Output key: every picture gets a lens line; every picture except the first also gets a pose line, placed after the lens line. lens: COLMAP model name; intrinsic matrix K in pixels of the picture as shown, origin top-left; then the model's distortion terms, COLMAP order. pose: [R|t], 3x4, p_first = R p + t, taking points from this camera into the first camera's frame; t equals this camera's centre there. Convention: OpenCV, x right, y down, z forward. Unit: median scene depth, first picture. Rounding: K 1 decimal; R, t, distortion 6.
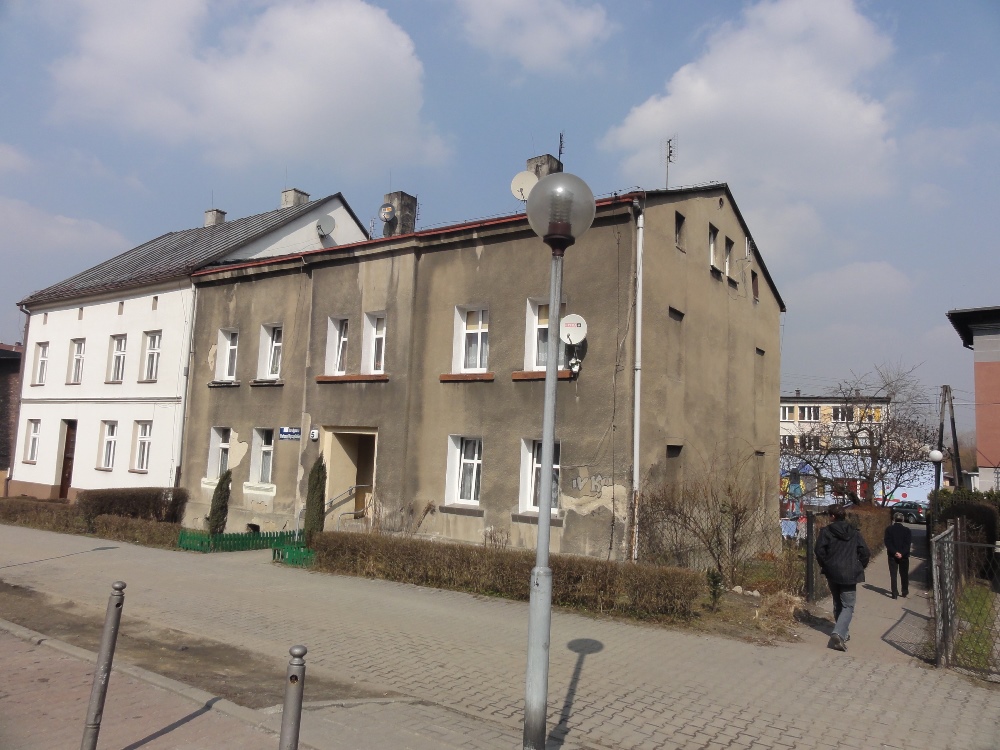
lens RADIAL K [[689.2, 0, 500.0], [0, 689.2, 375.0], [0, 0, 1]] dist [-0.006455, -0.000503]
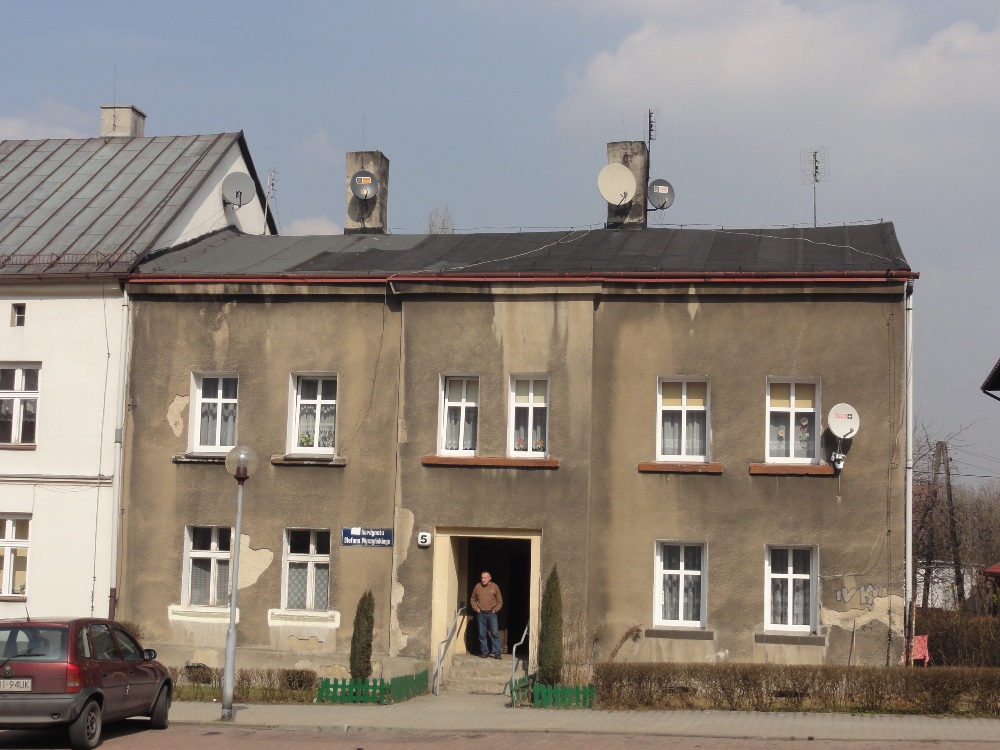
lens RADIAL K [[1452.6, 0, 500.0], [0, 1452.6, 375.0], [0, 0, 1]] dist [-0.041942, 0.023156]
pose [[0.921261, 0.031247, 0.387688, -0.824324], [-0.032126, 0.999475, -0.004216, -0.083269], [-0.387616, -0.008571, 0.921781, -0.434630]]
